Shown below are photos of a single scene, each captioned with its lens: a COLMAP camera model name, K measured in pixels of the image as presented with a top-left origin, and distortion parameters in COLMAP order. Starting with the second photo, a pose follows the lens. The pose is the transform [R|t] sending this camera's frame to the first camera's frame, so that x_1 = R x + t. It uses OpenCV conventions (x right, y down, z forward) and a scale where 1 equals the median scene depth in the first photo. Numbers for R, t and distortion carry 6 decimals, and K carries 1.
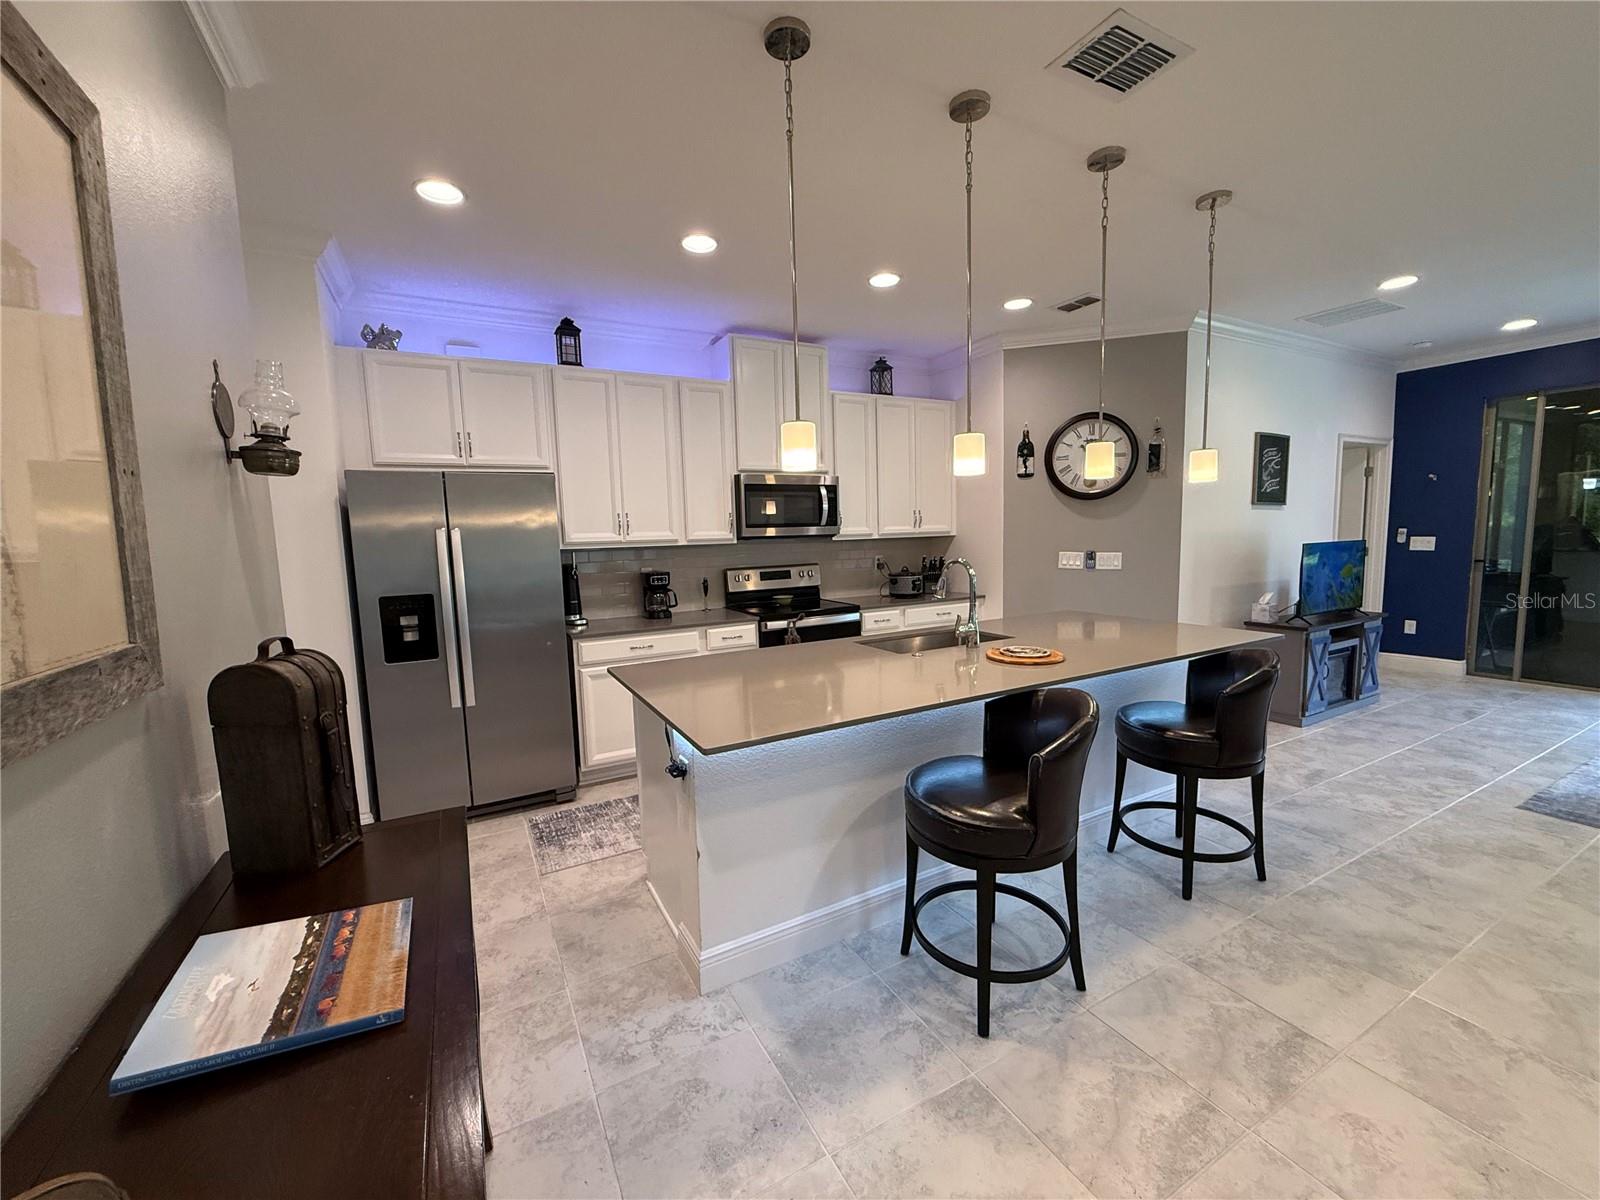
lens RADIAL K [[634.5, 0, 793.3], [0, 634.5, 597.6], [0, 0, 1]] dist [0.002945, 0.000485]
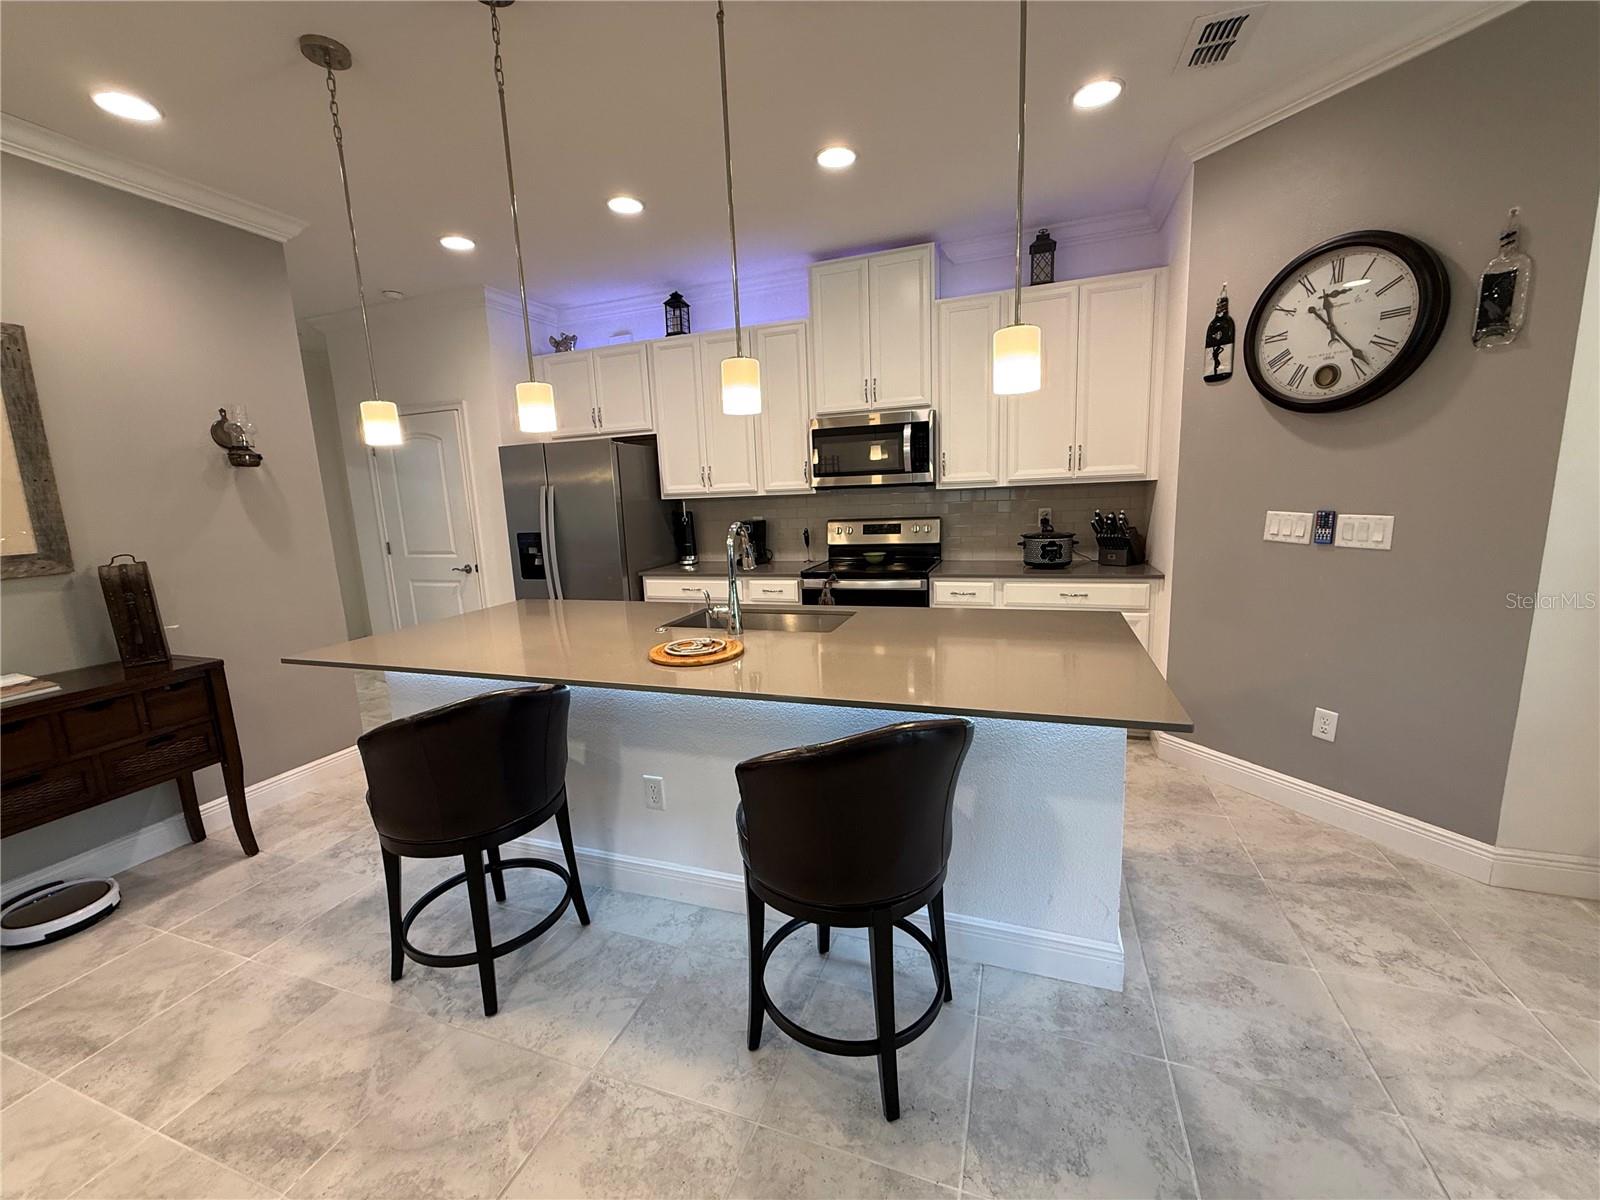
lens RADIAL K [[634.5, 0, 796.9], [0, 634.5, 596.2], [0, 0, 1]] dist [0.002945, 0.000485]
pose [[0.670715, 0.125443, -0.731030, 0.575813], [-0.051007, 0.991062, 0.123265, -0.046622], [0.739959, -0.045388, 0.671119, 0.320089]]
